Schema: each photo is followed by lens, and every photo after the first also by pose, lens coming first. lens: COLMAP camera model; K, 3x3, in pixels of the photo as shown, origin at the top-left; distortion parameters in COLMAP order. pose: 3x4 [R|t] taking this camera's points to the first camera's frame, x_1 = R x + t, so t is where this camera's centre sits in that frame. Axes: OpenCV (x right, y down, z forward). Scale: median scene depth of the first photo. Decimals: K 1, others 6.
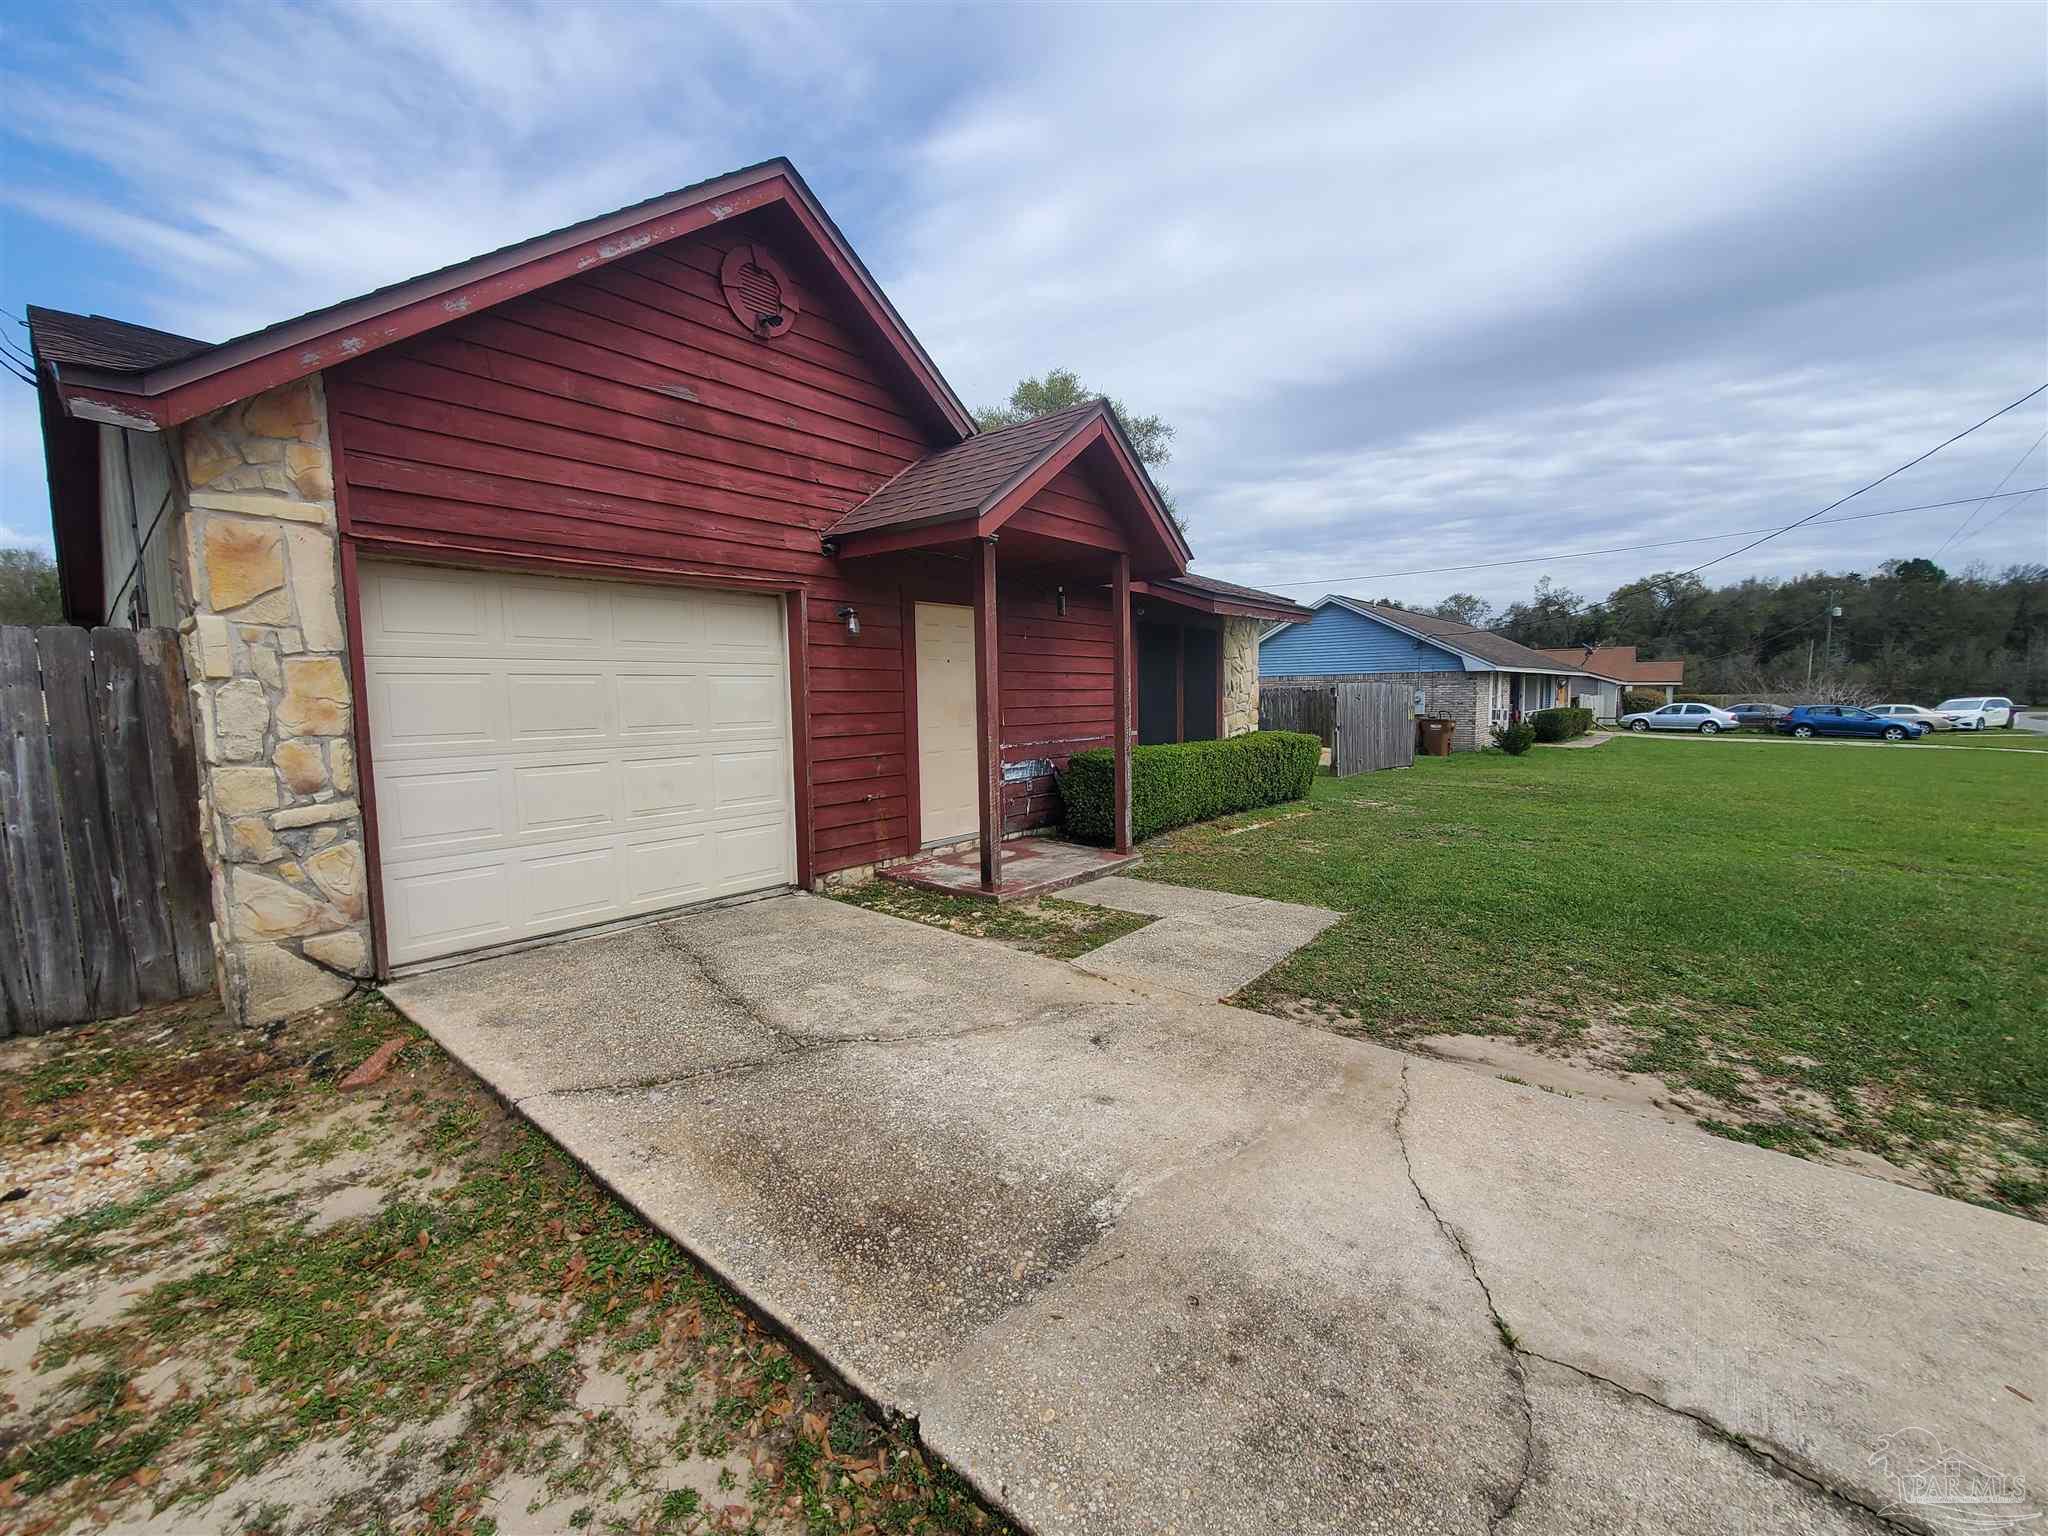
lens RADIAL K [[815.3, 0, 1043.7], [0, 815.3, 764.6], [0, 0, 1]] dist [0.001124, -0.001508]
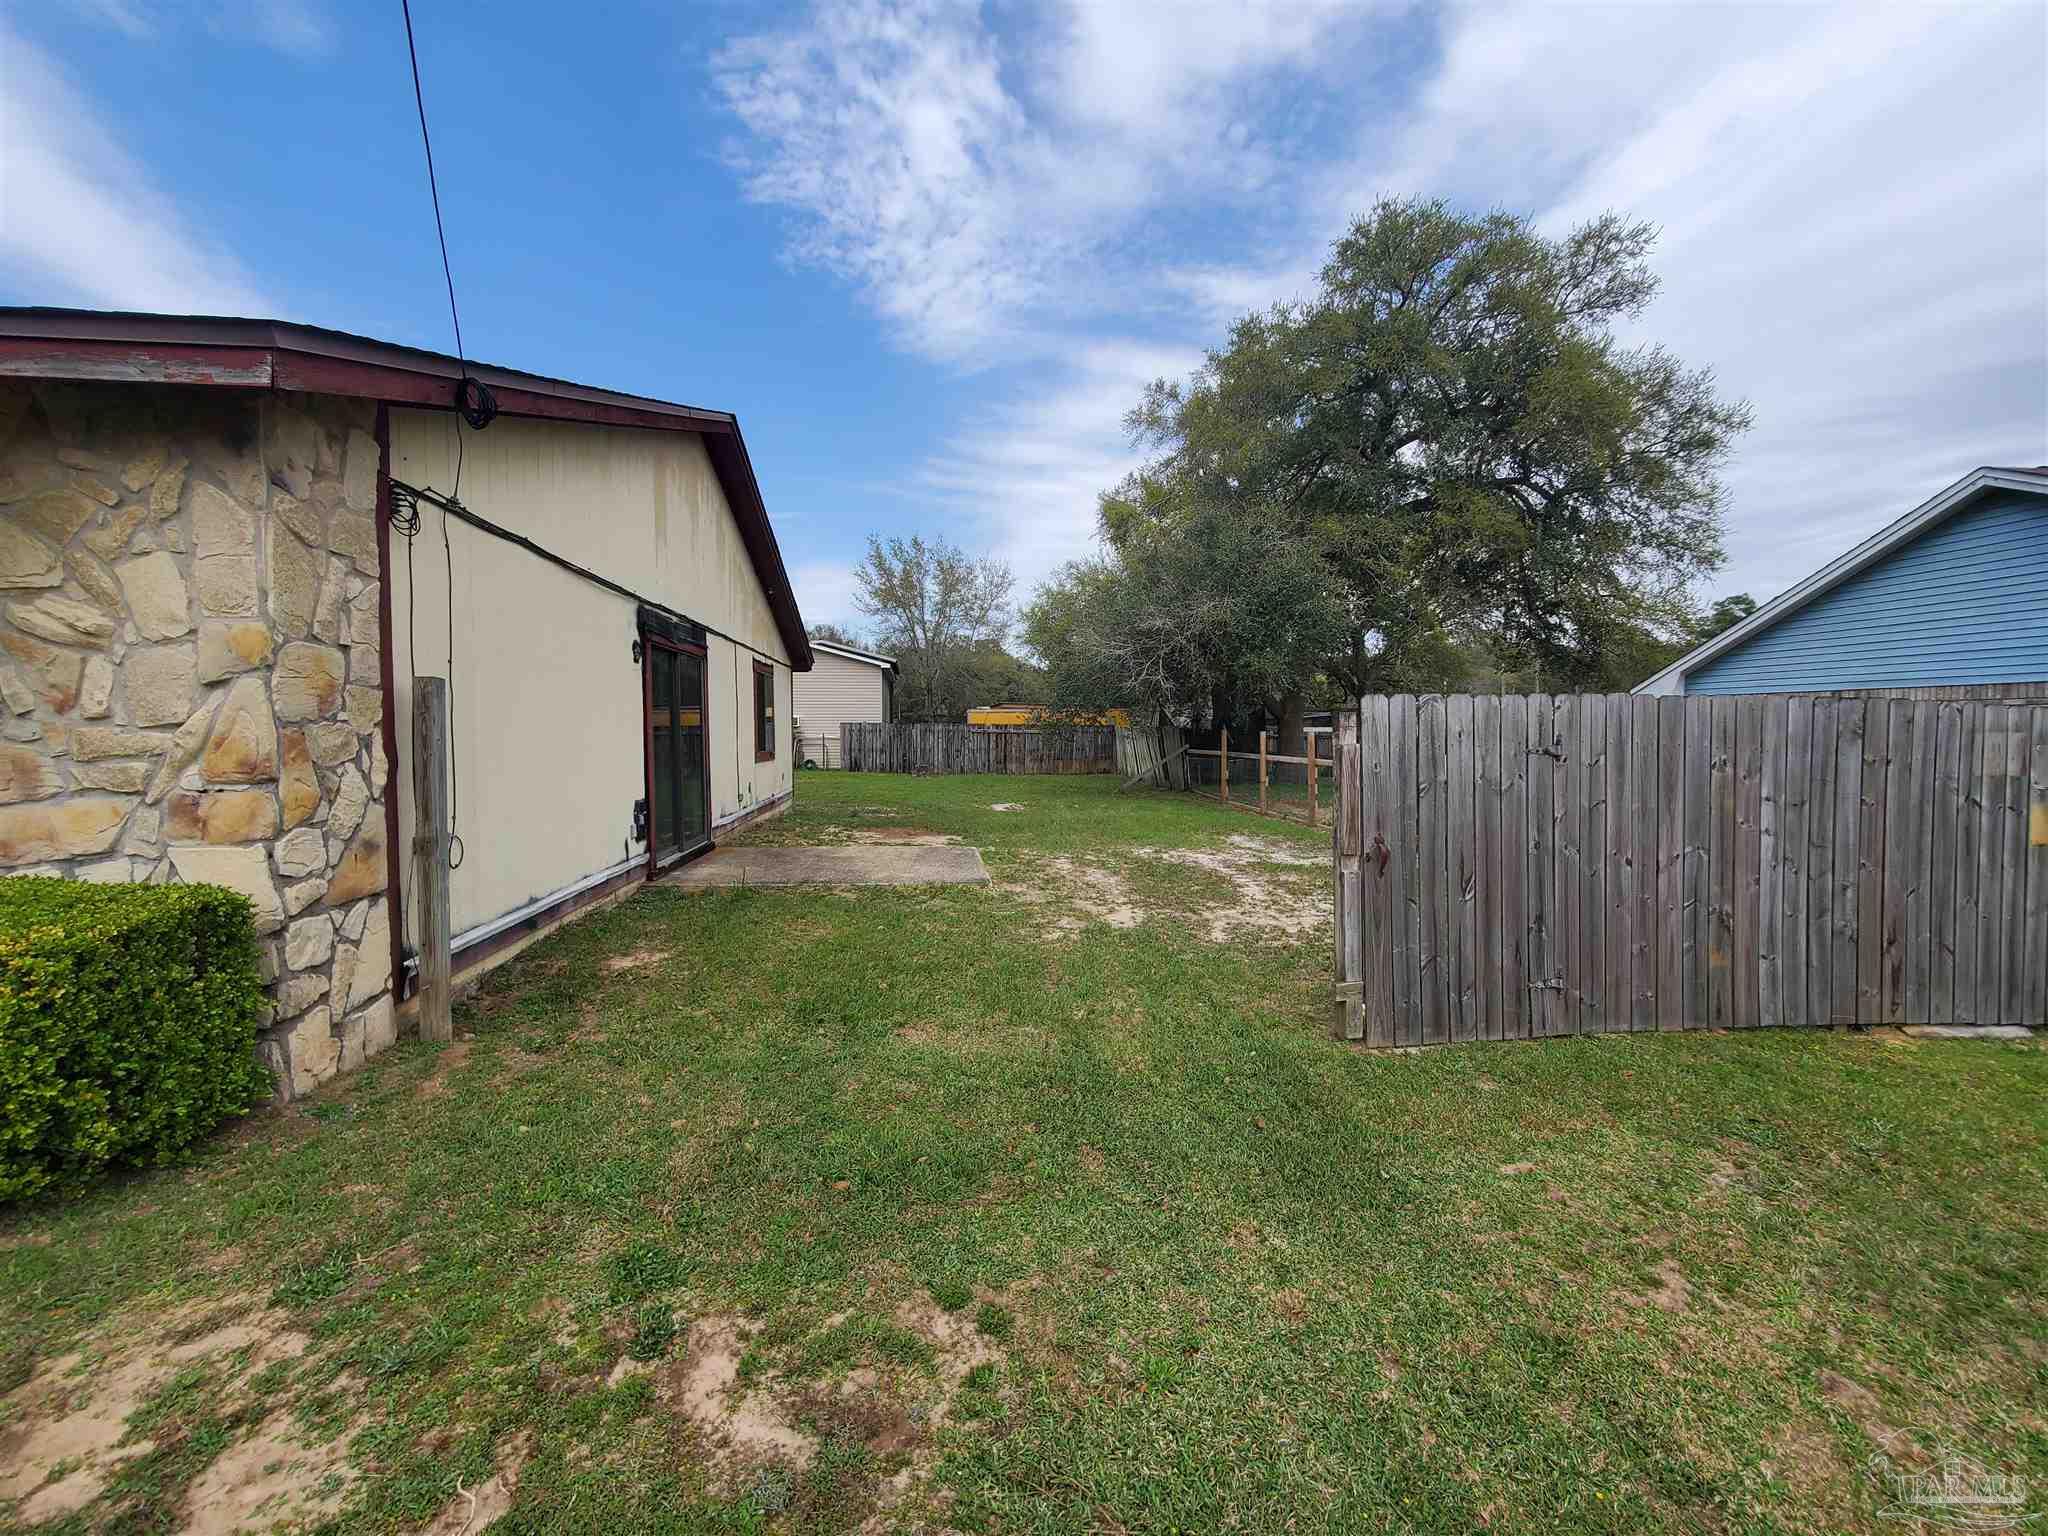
lens RADIAL K [[813.1, 0, 1041.4], [0, 813.1, 766.0], [0, 0, 1]] dist [0.001422, -0.001478]
pose [[0.742333, 0.046365, -0.668425, 1.403583], [-0.068598, 0.997620, -0.006983, -0.200888], [0.666510, 0.051036, 0.743747, 2.171738]]
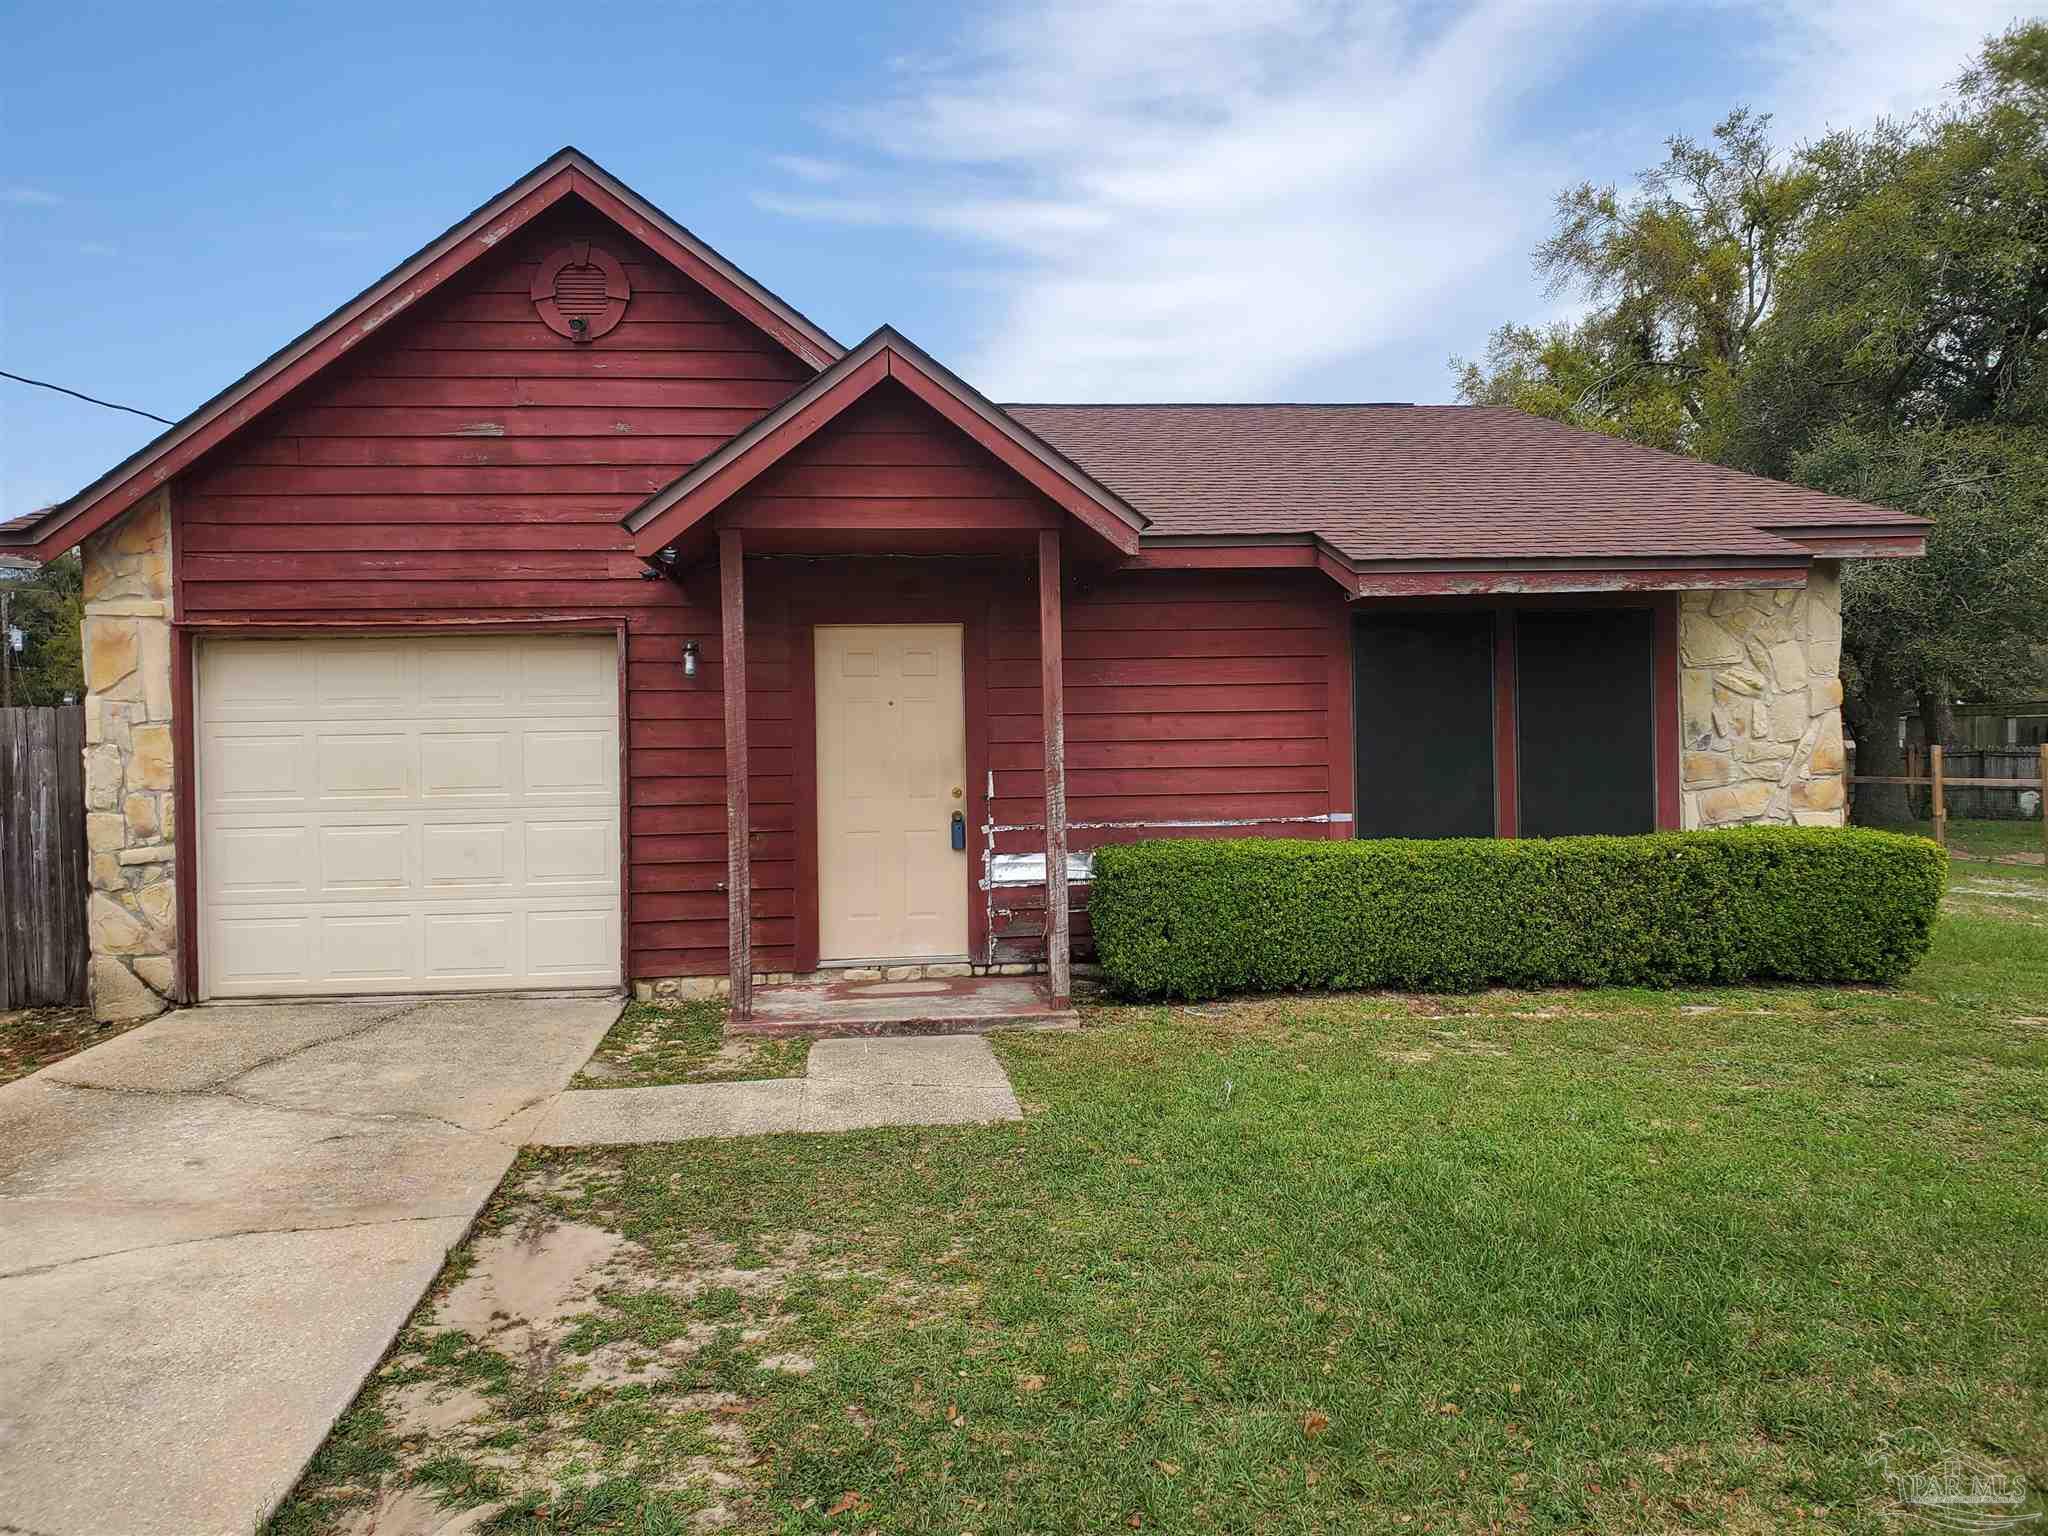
lens RADIAL K [[1612.2, 0, 1015.2], [0, 1612.2, 760.1], [0, 0, 1]] dist [-0.029393, 0.072192]
pose [[0.707427, 0.003144, -0.706780, 1.265507], [-0.053196, 0.997391, -0.048807, -0.023379], [0.704782, 0.072125, 0.705748, 0.160379]]
